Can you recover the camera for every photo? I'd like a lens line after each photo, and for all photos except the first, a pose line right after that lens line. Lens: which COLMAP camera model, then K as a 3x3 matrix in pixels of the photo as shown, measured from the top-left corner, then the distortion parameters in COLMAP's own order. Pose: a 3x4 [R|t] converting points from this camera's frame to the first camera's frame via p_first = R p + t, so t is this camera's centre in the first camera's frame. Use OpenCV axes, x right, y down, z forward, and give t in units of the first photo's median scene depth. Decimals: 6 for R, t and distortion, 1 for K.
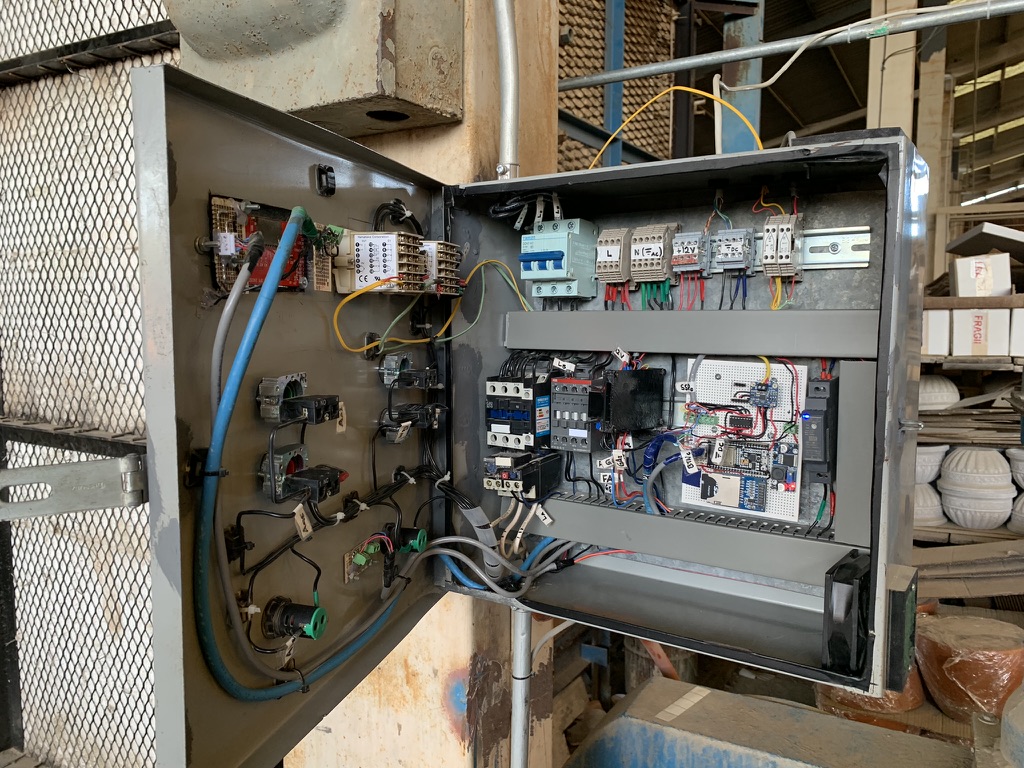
lens RADIAL K [[786.0, 0, 512.0], [0, 786.0, 384.0], [0, 0, 1]] dist [0.033586, -0.049093]
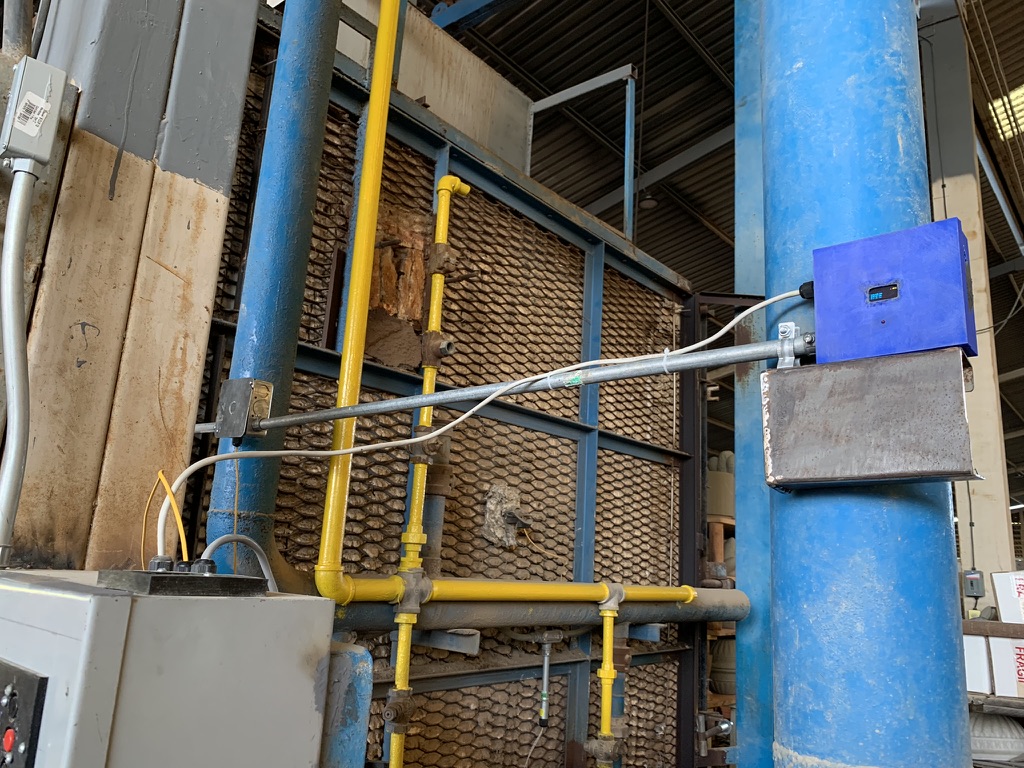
lens RADIAL K [[786.0, 0, 512.0], [0, 786.0, 384.0], [0, 0, 1]] dist [0.033586, -0.049093]
pose [[0.982605, 0.008087, -0.185529, 0.187831], [-0.065217, 0.950446, -0.303972, -0.053035], [0.173877, 0.310784, 0.934441, 0.046701]]
